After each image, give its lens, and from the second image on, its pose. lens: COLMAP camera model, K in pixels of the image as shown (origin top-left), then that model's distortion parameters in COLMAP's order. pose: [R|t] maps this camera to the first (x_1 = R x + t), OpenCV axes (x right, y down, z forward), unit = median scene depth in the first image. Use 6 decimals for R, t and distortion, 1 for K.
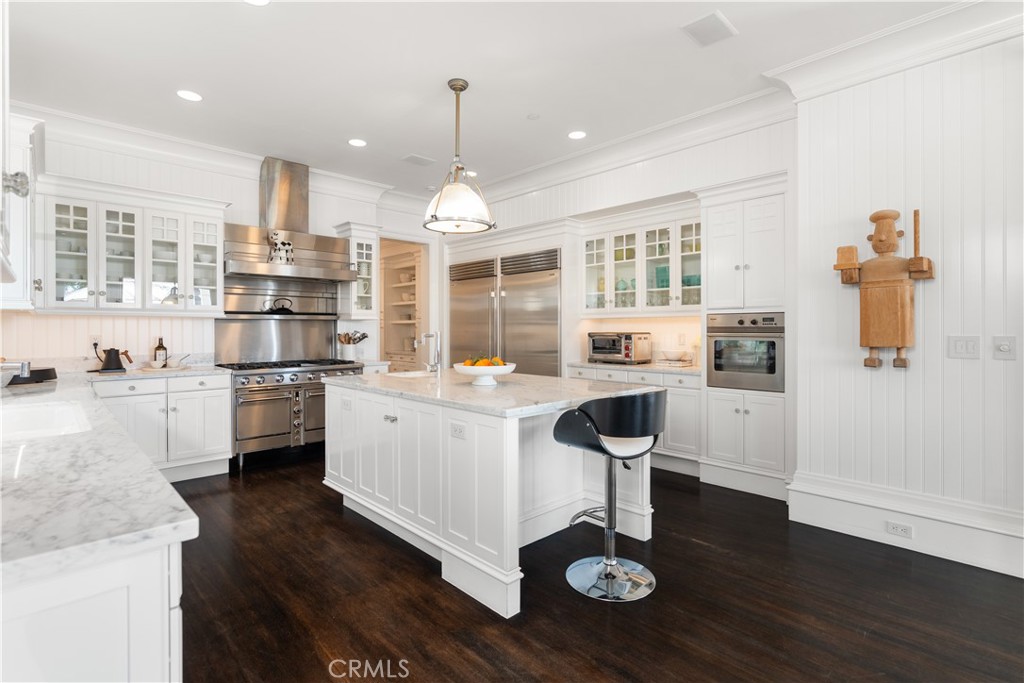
lens RADIAL K [[476.7, 0, 514.6], [0, 476.7, 328.7], [0, 0, 1]] dist [-0.000219, -0.000020]
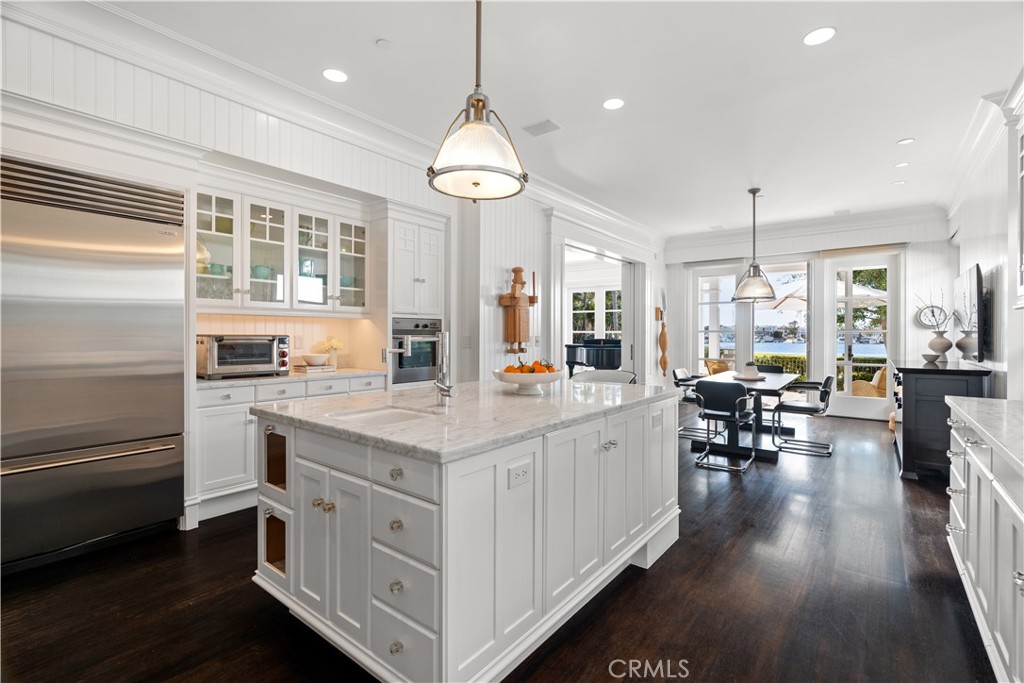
lens RADIAL K [[466.5, 0, 510.2], [0, 466.5, 336.4], [0, 0, 1]] dist [0.002774, 0.000129]
pose [[-0.138739, -0.003203, 0.990324, -0.571759], [-0.005059, 0.999984, 0.002525, 0.007115], [-0.990316, -0.004660, -0.138753, 0.737246]]
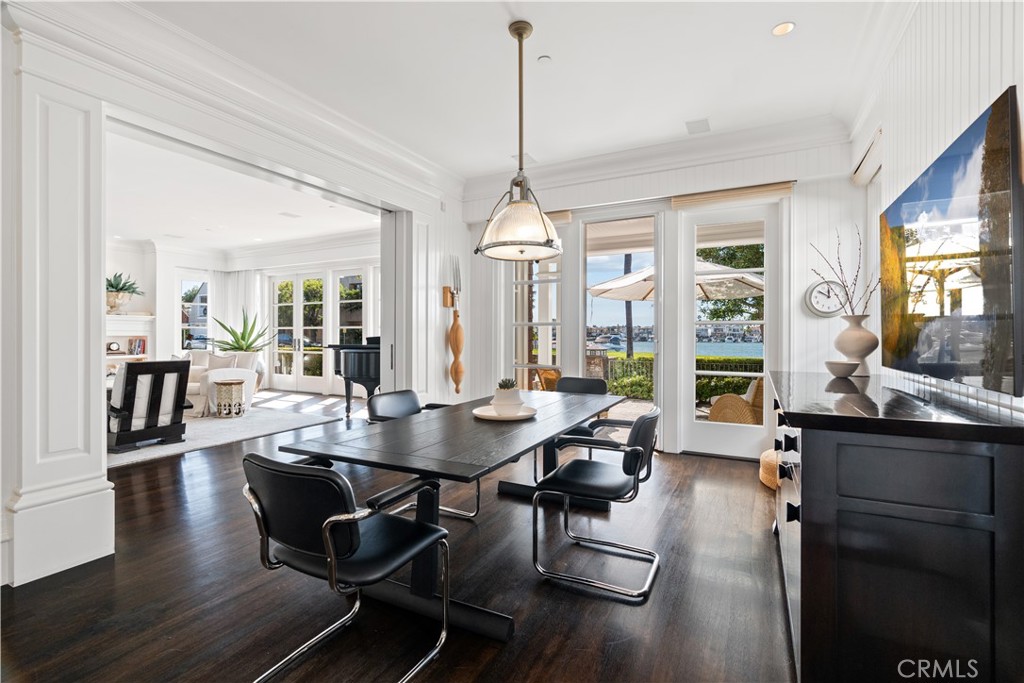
lens RADIAL K [[447.9, 0, 514.9], [0, 447.9, 337.4], [0, 0, 1]] dist [0.000743, -0.000051]
pose [[-0.302333, -0.005450, 0.953187, -0.435911], [-0.002586, 0.999985, 0.004897, 0.009486], [-0.953199, -0.000985, -0.302342, 0.591281]]
